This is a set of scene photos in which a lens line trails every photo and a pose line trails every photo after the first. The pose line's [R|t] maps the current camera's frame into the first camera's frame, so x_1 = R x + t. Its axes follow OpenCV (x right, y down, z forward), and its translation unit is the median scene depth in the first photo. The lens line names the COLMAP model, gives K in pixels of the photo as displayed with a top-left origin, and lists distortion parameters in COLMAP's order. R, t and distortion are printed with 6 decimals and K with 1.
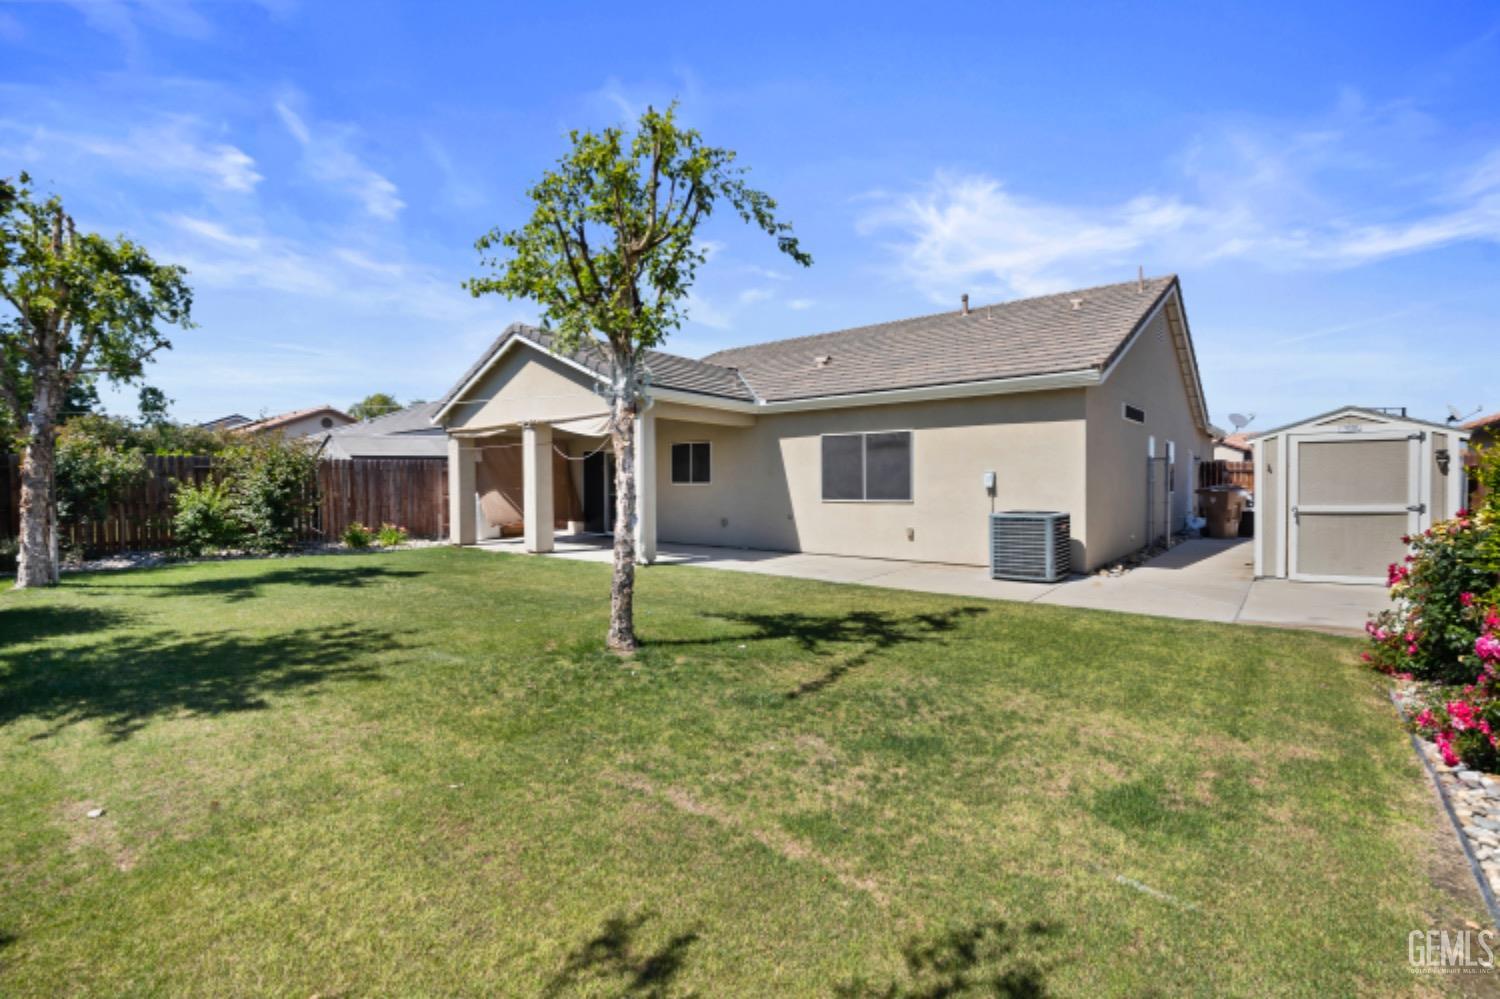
lens RADIAL K [[688.6, 0, 745.2], [0, 688.6, 495.5], [0, 0, 1]] dist [-0.009308, 0.002438]
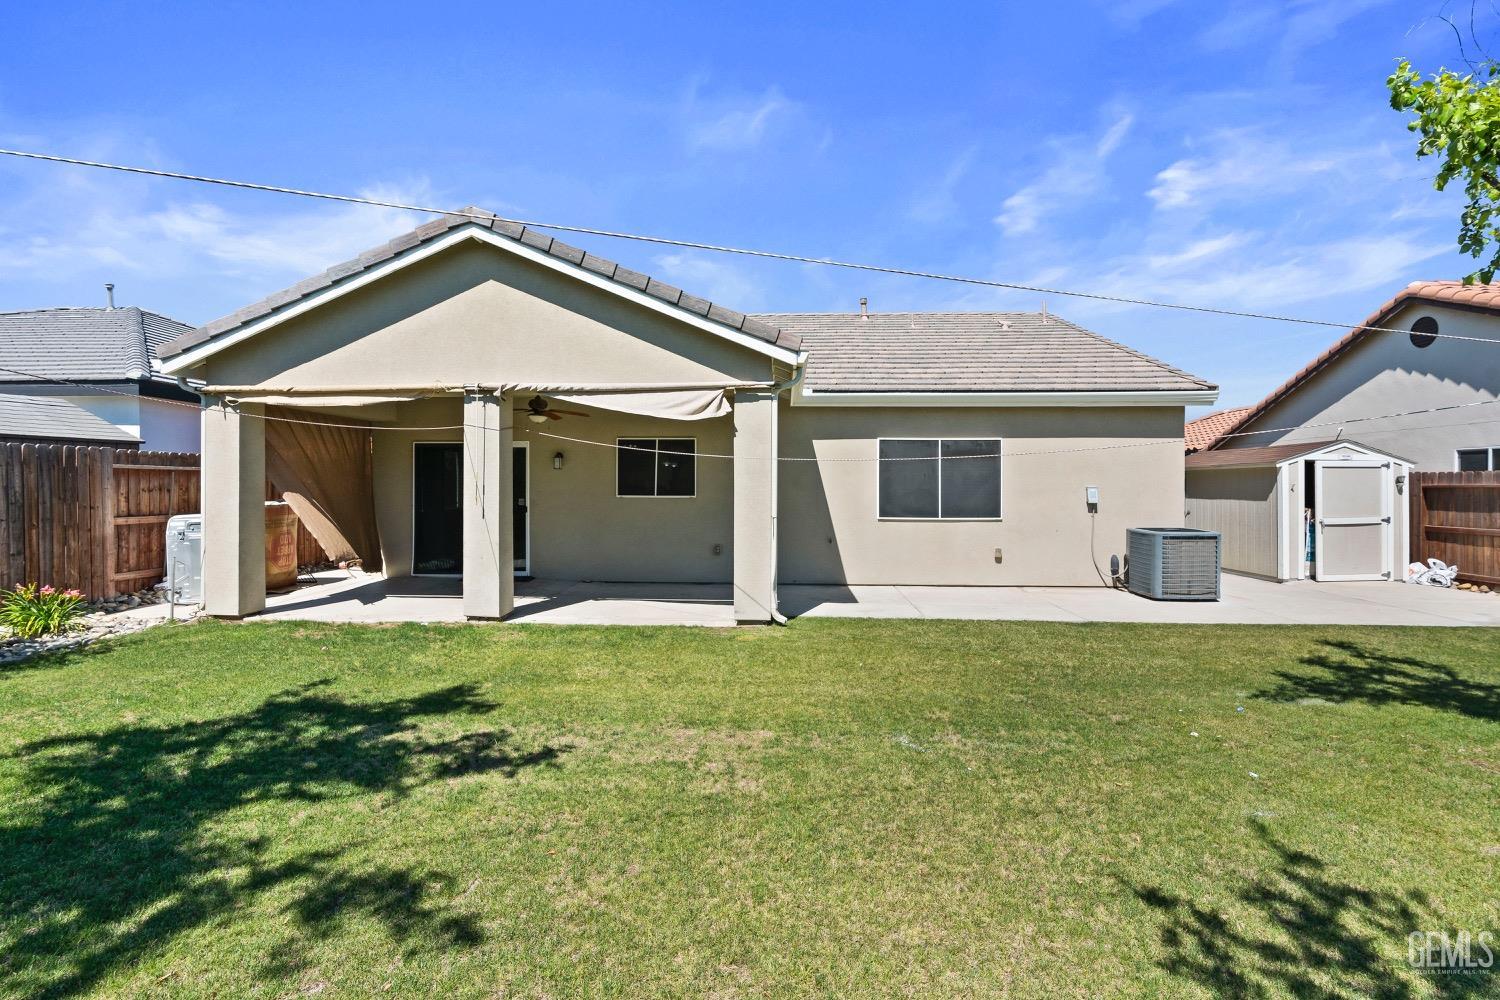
lens RADIAL K [[688.6, 0, 747.3], [0, 688.6, 494.7], [0, 0, 1]] dist [-0.009308, 0.002438]
pose [[0.801796, 0.005028, 0.597576, -0.440302], [0.004903, 0.999876, -0.014991, -0.009002], [-0.597577, 0.014950, 0.801672, 0.389371]]
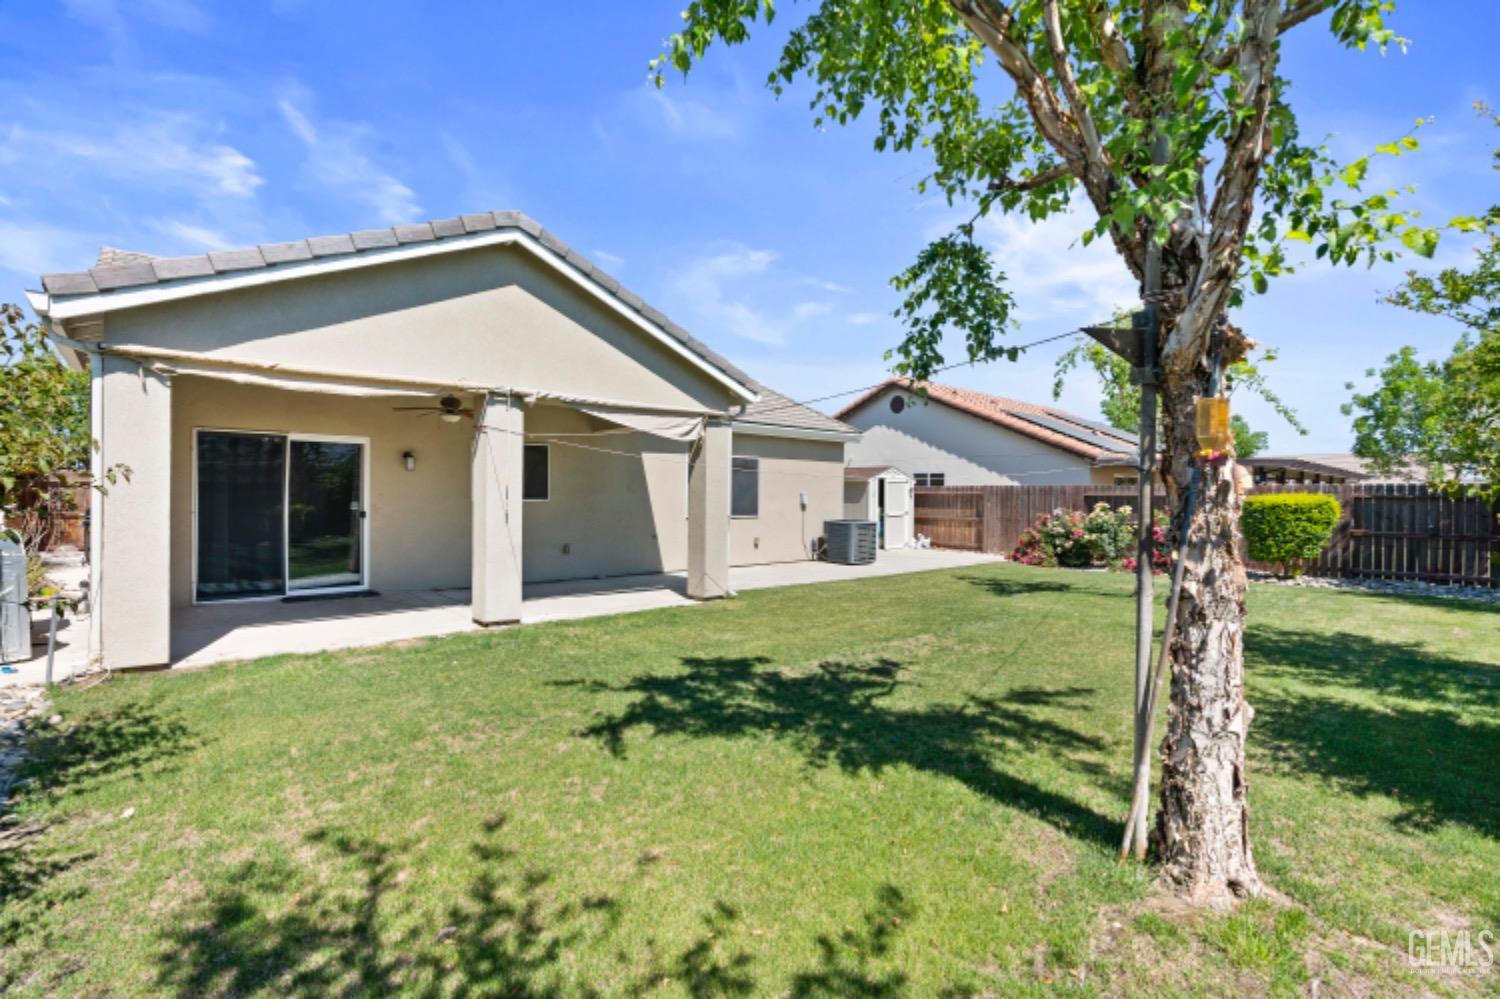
lens RADIAL K [[688.6, 0, 750.9], [0, 688.6, 501.5], [0, 0, 1]] dist [-0.009308, 0.002438]
pose [[0.145941, -0.001013, 0.989293, -0.778263], [0.010497, 0.999945, -0.000524, -0.013329], [-0.989238, 0.010462, 0.145943, 0.669312]]
